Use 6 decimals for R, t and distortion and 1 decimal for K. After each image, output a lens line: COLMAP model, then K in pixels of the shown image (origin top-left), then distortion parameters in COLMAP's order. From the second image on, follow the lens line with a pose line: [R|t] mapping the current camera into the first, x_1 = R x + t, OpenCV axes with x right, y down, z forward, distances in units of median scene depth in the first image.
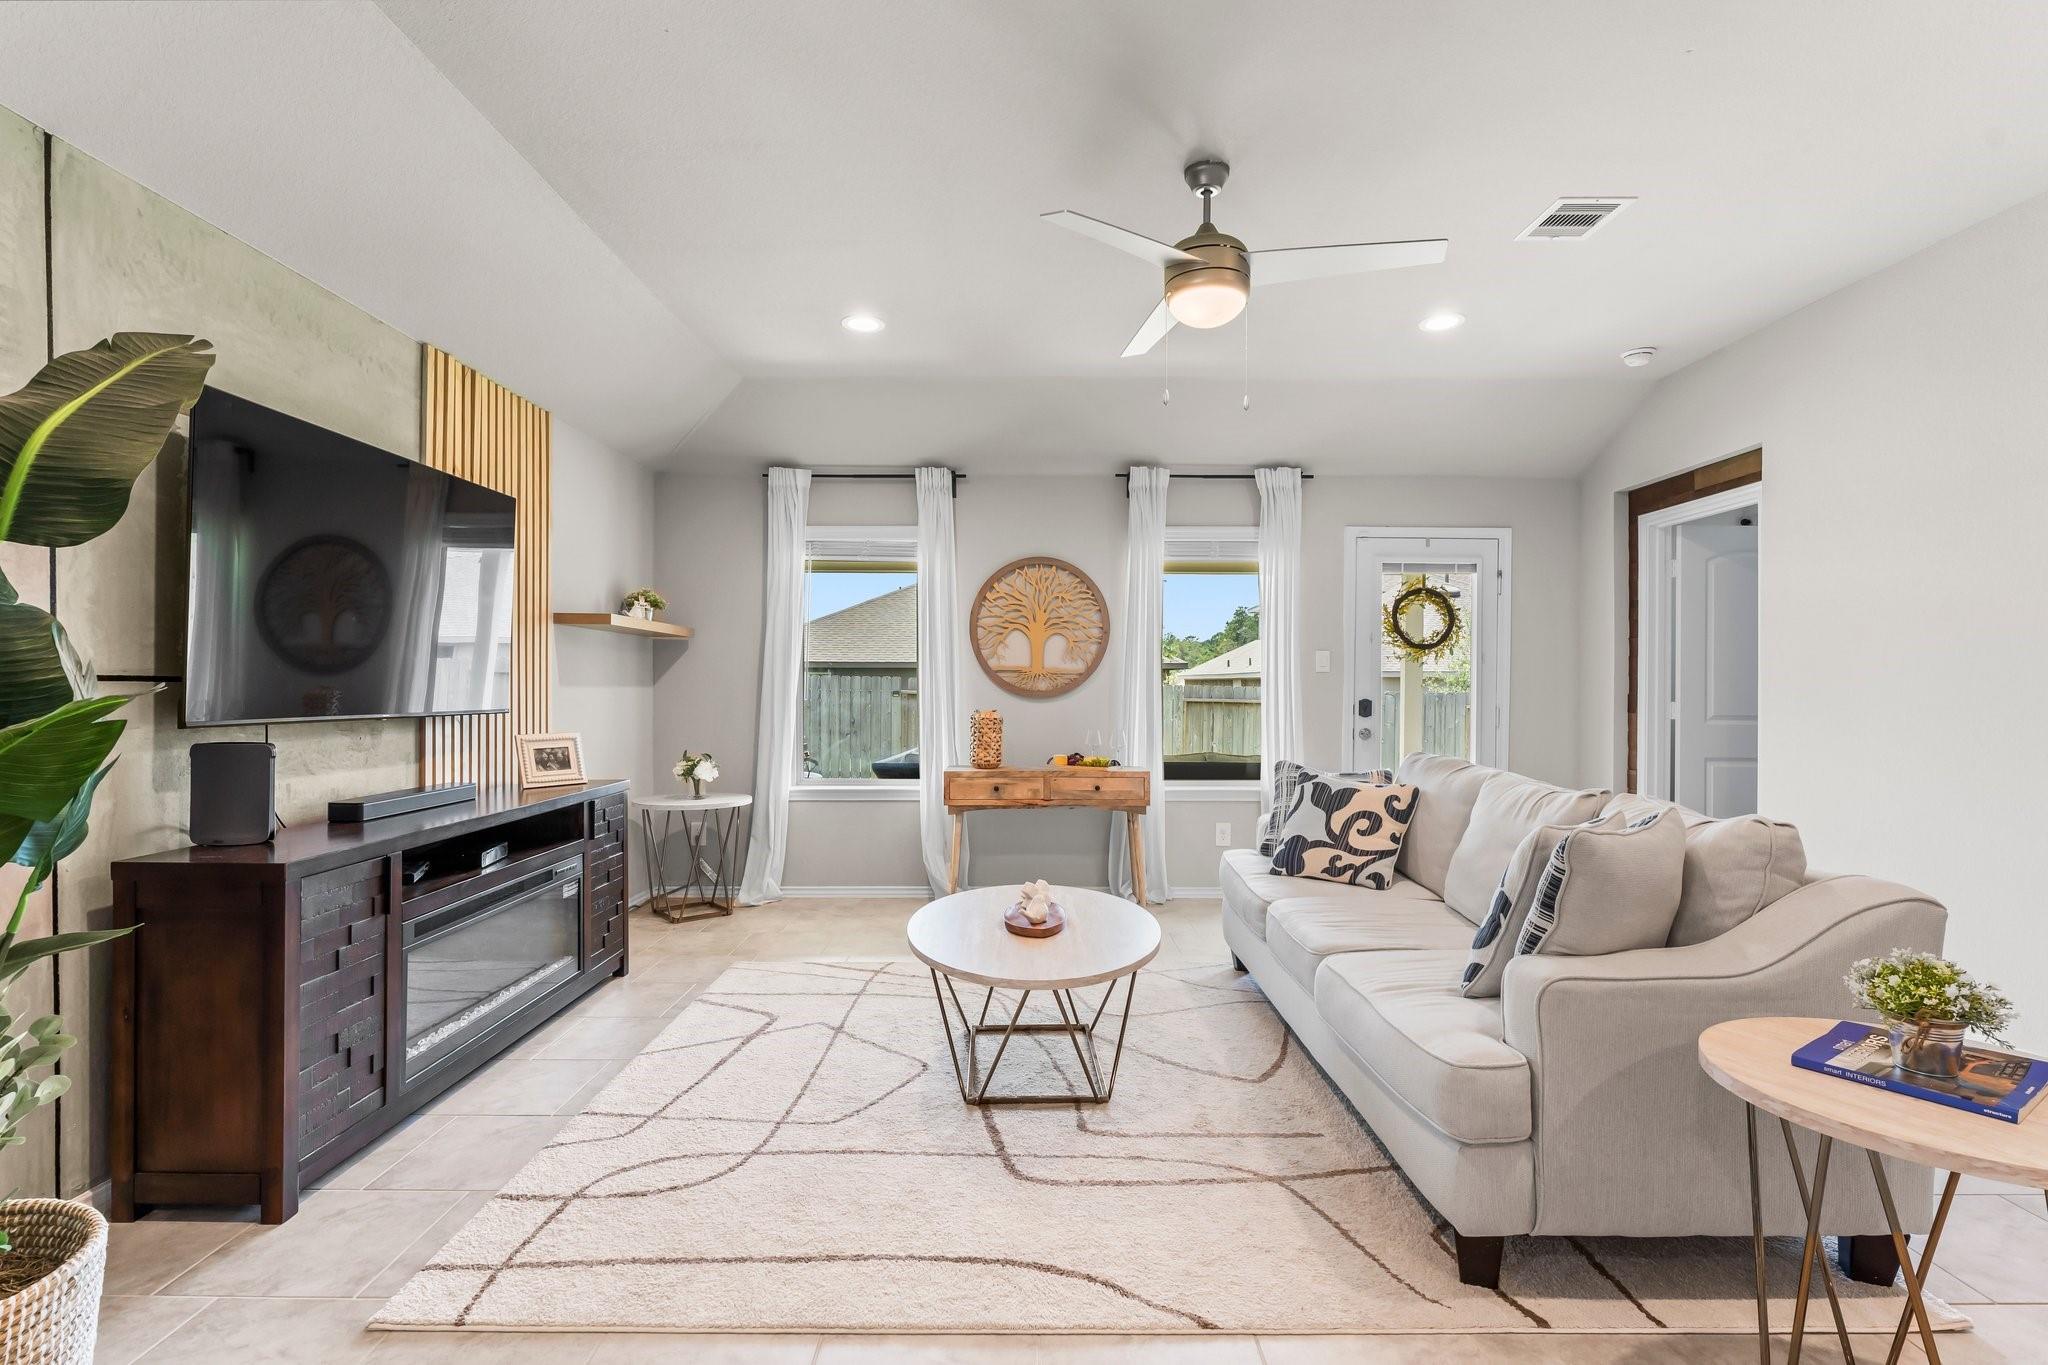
lens RADIAL K [[966.8, 0, 1024.0], [0, 966.8, 682.5], [0, 0, 1]] dist [-0.000809, 0.000244]
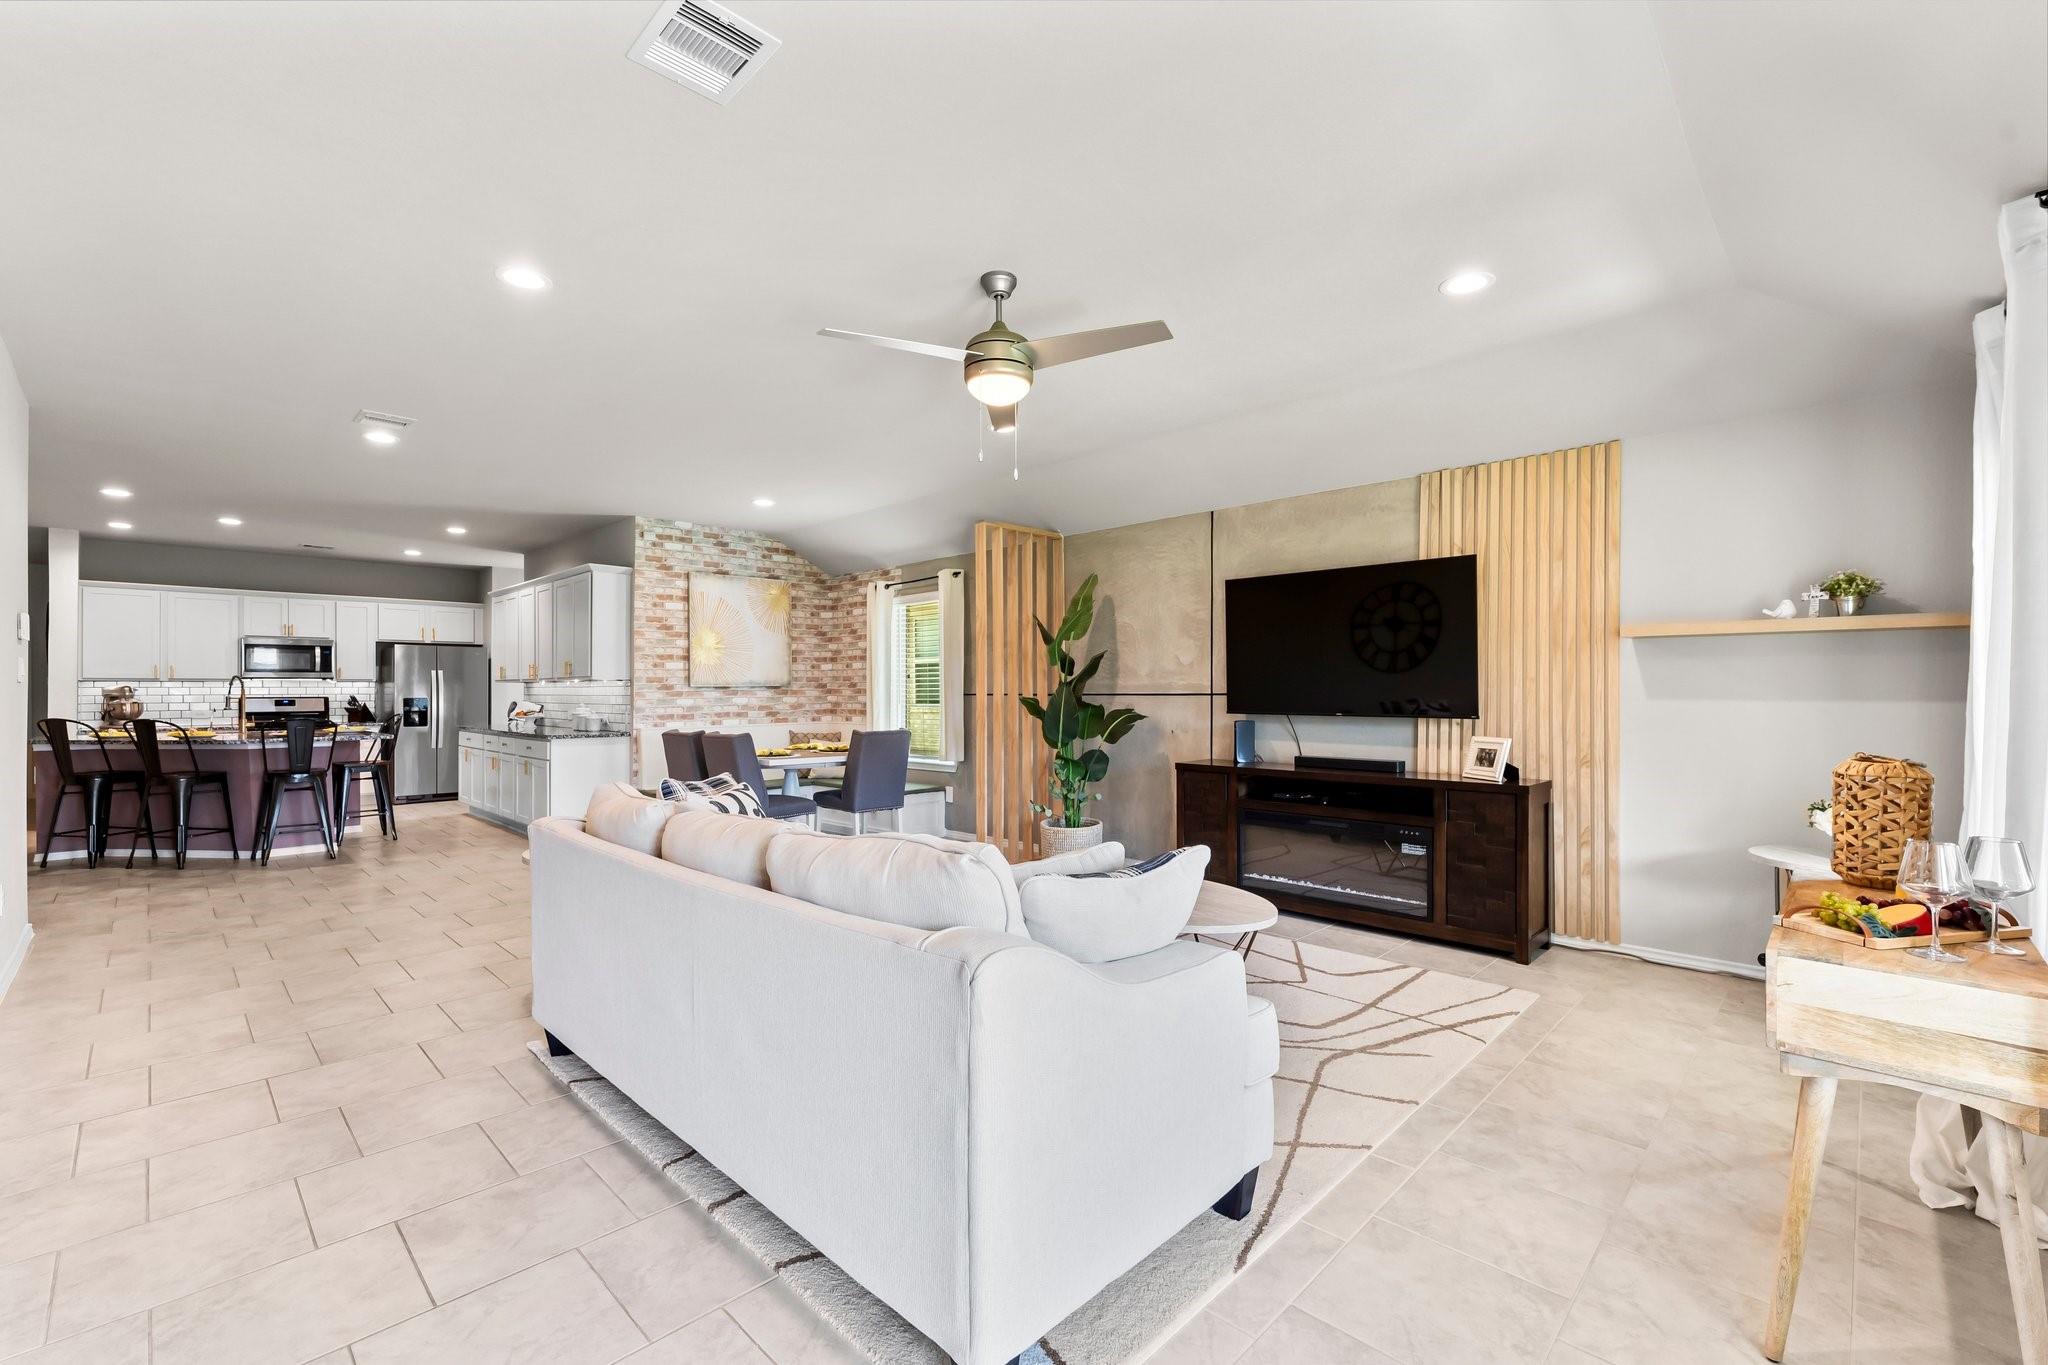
lens RADIAL K [[857.5, 0, 1017.9], [0, 857.5, 692.9], [0, 0, 1]] dist [-0.000492, -0.000043]
pose [[-0.697979, 0.000887, -0.716118, 0.533589], [0.002559, 0.999996, -0.001256, -0.002998], [0.716114, -0.002709, -0.697978, 0.997257]]
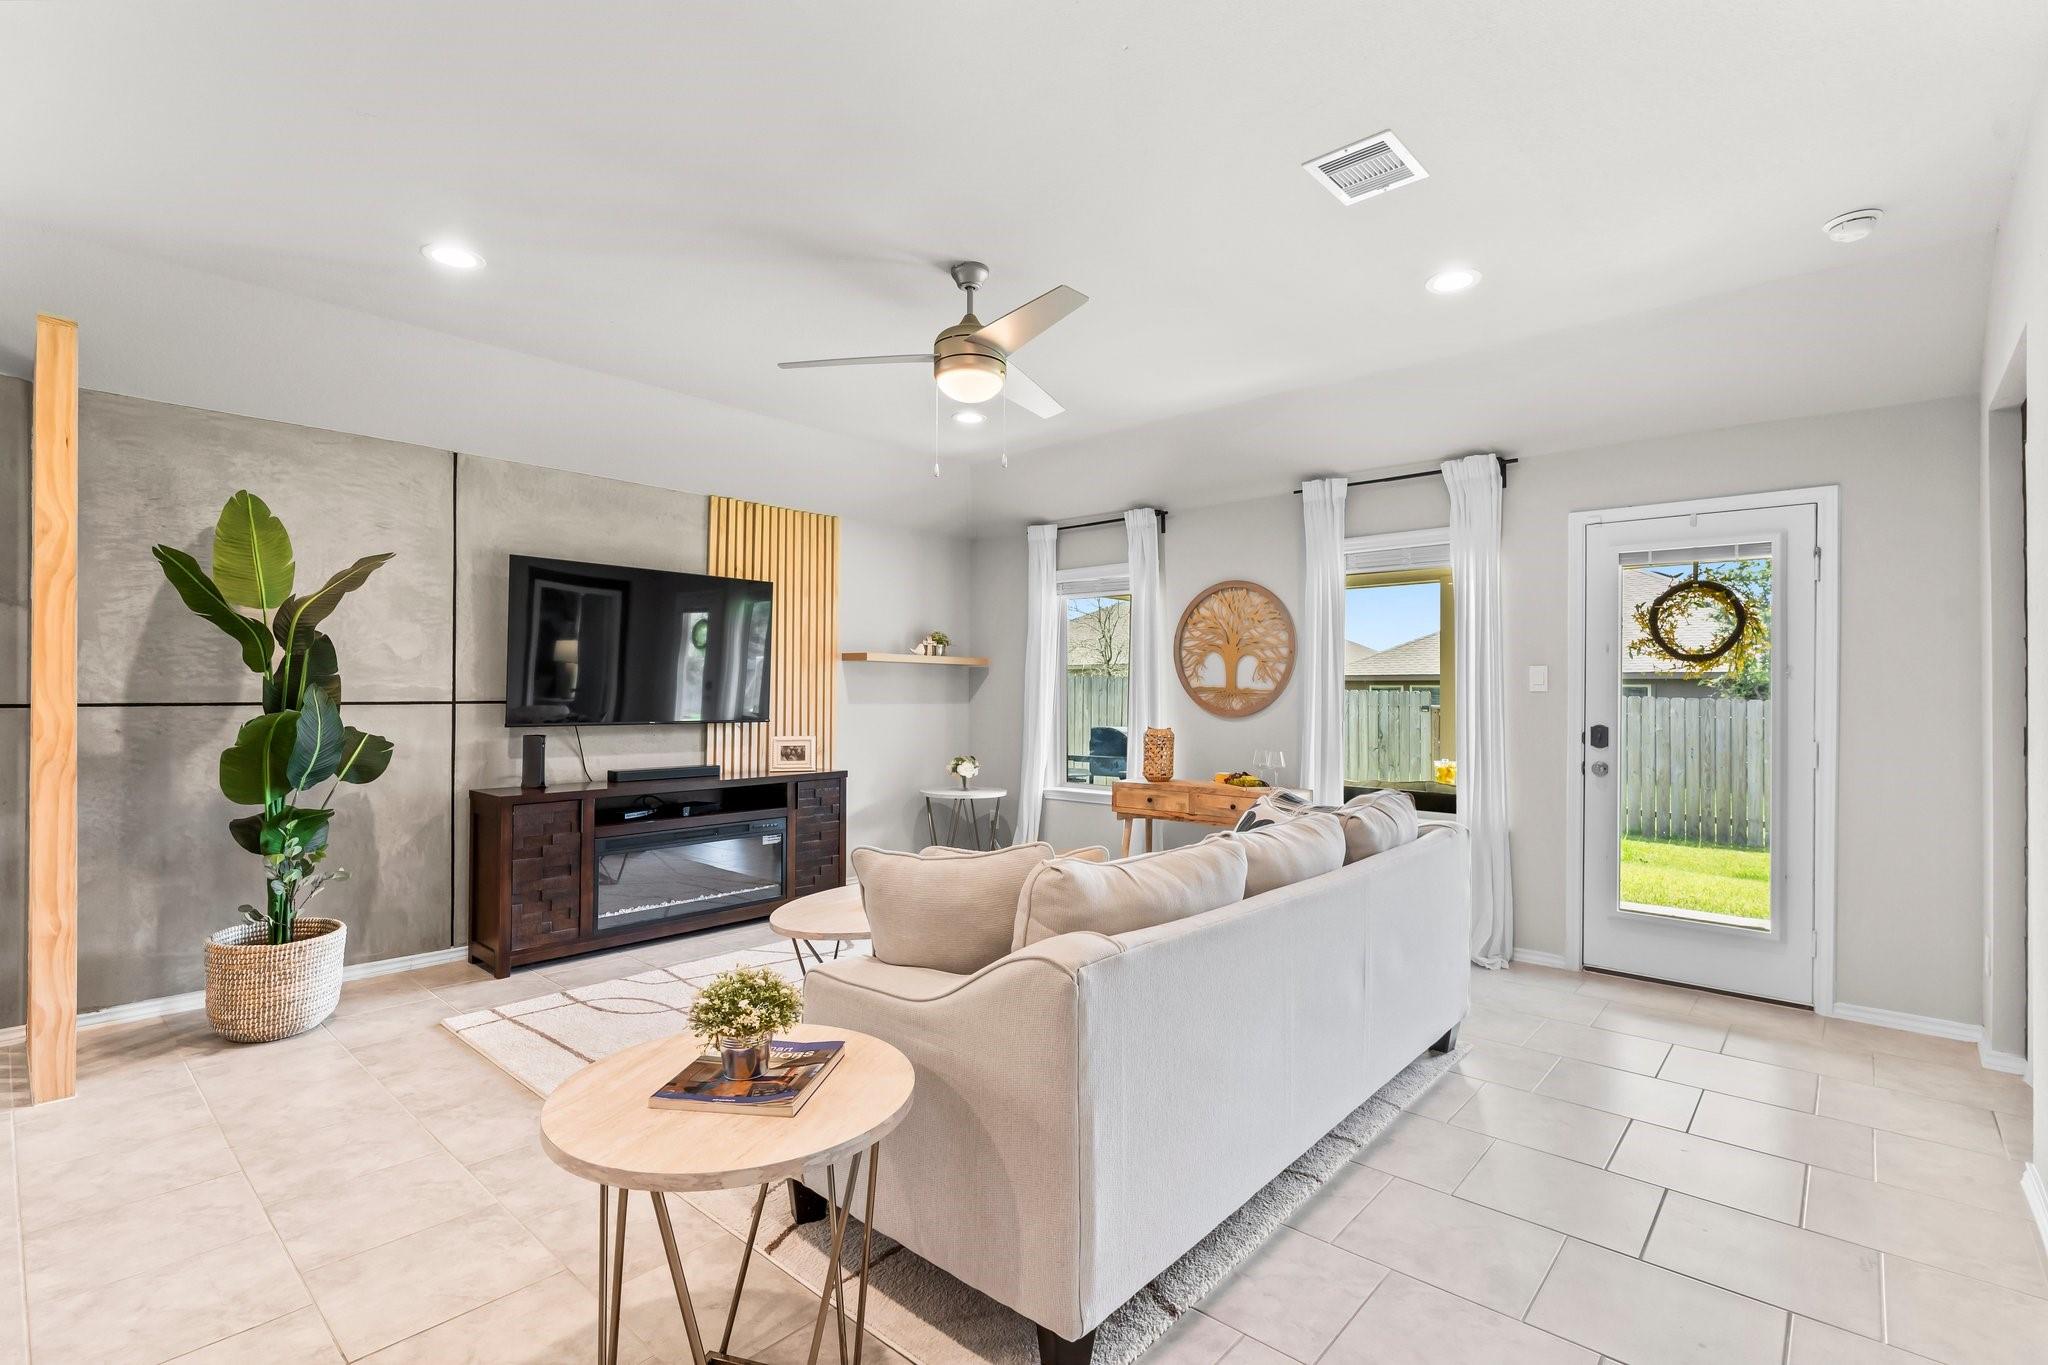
lens RADIAL K [[931.3, 0, 1026.9], [0, 931.3, 674.5], [0, 0, 1]] dist [0.002479, 0.000104]
pose [[0.749307, -0.013705, -0.662080, 0.552089], [0.000421, 0.999795, -0.020220, -0.010056], [0.662222, 0.014872, 0.749160, 0.117452]]
